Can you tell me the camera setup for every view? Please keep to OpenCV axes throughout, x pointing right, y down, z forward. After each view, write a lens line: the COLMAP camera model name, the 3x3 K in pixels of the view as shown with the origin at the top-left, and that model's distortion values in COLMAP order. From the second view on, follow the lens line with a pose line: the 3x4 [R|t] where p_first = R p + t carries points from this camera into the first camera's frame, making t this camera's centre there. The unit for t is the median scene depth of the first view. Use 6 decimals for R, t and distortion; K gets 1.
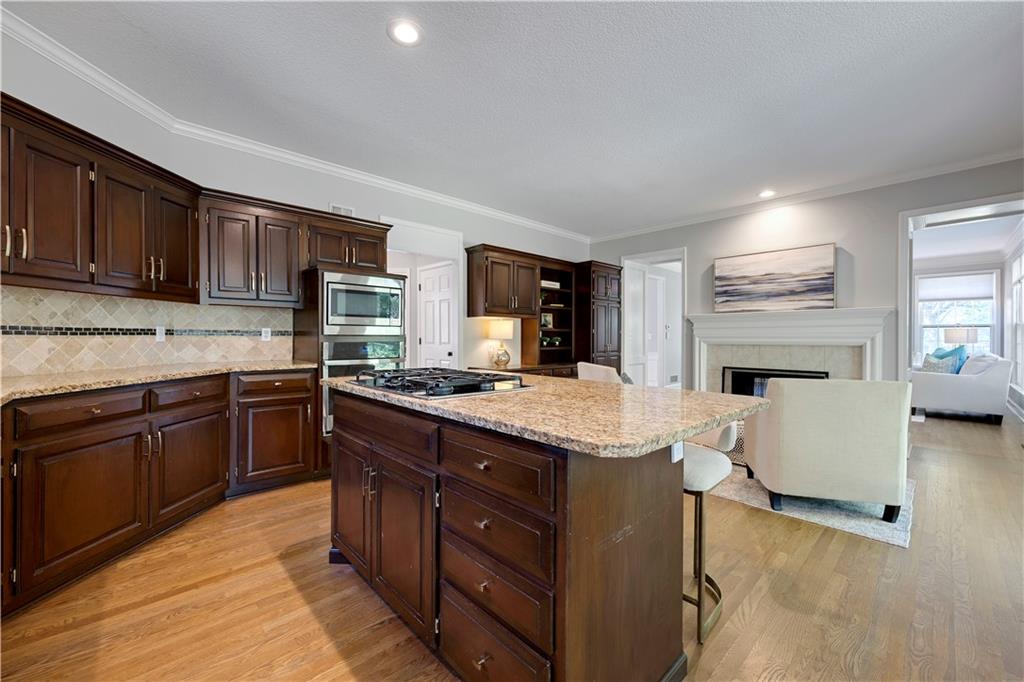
lens RADIAL K [[403.3, 0, 515.7], [0, 403.3, 338.7], [0, 0, 1]] dist [-0.003404, 0.000262]
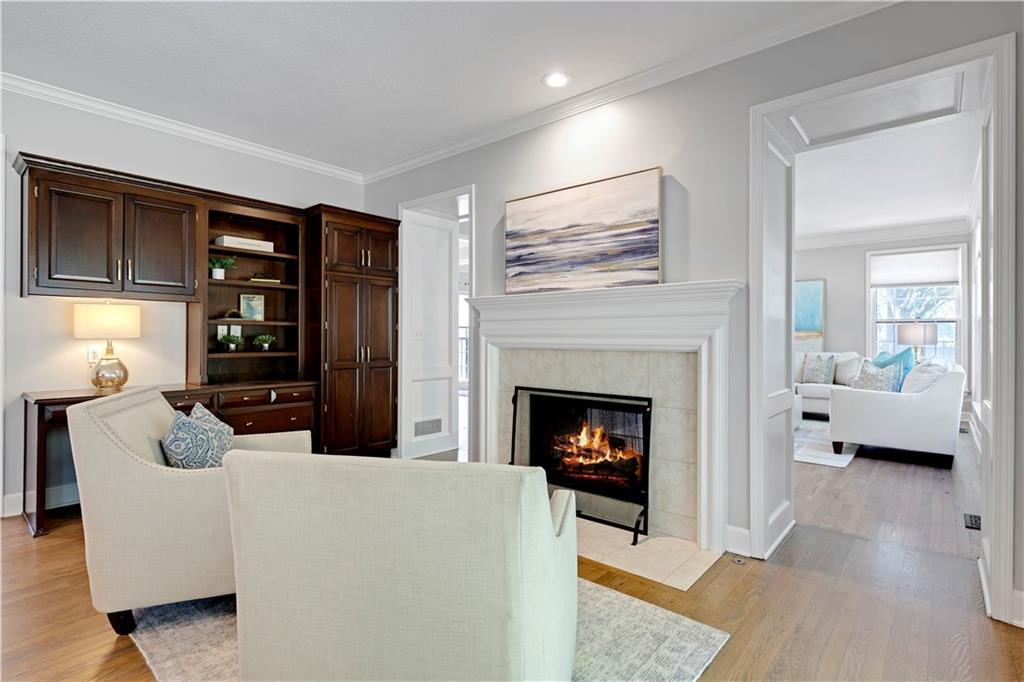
lens RADIAL K [[504.6, 0, 513.2], [0, 504.6, 335.0], [0, 0, 1]] dist [0.001622, -0.000261]
pose [[0.993637, 0.001117, 0.112625, 0.445477], [-0.000327, 0.999975, -0.007030, 0.000590], [-0.112630, 0.006949, 0.993613, 0.284363]]
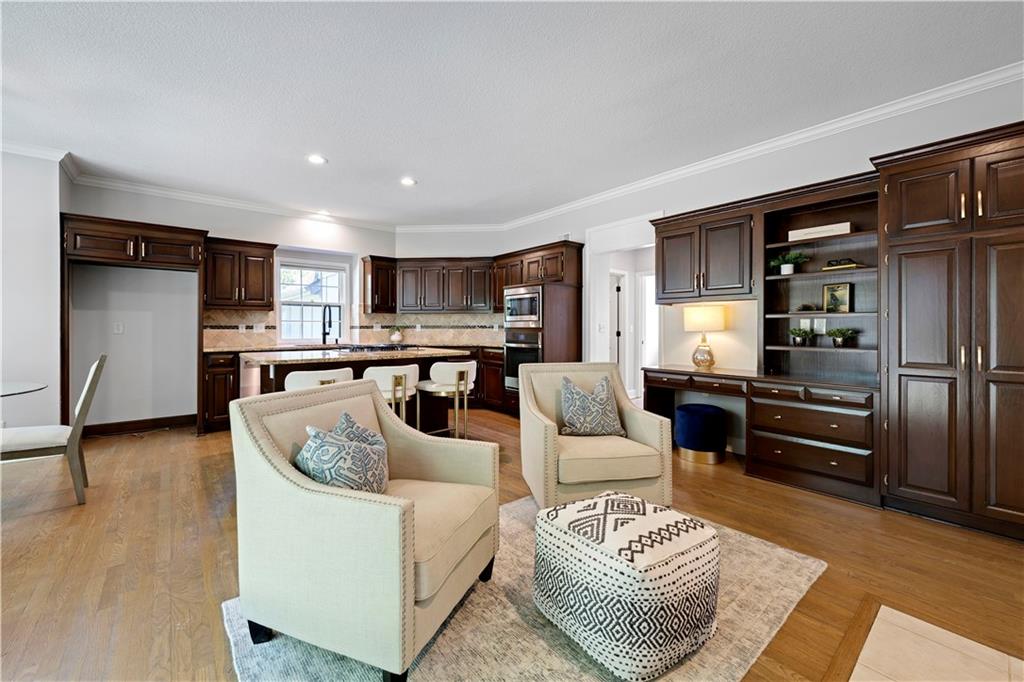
lens RADIAL K [[403.3, 0, 516.6], [0, 403.3, 332.7], [0, 0, 1]] dist [-0.003404, 0.000262]
pose [[-0.047632, 0.008764, -0.998826, 0.766456], [-0.002438, 0.999958, 0.008891, -0.002418], [0.998862, 0.002859, -0.047609, 0.723196]]
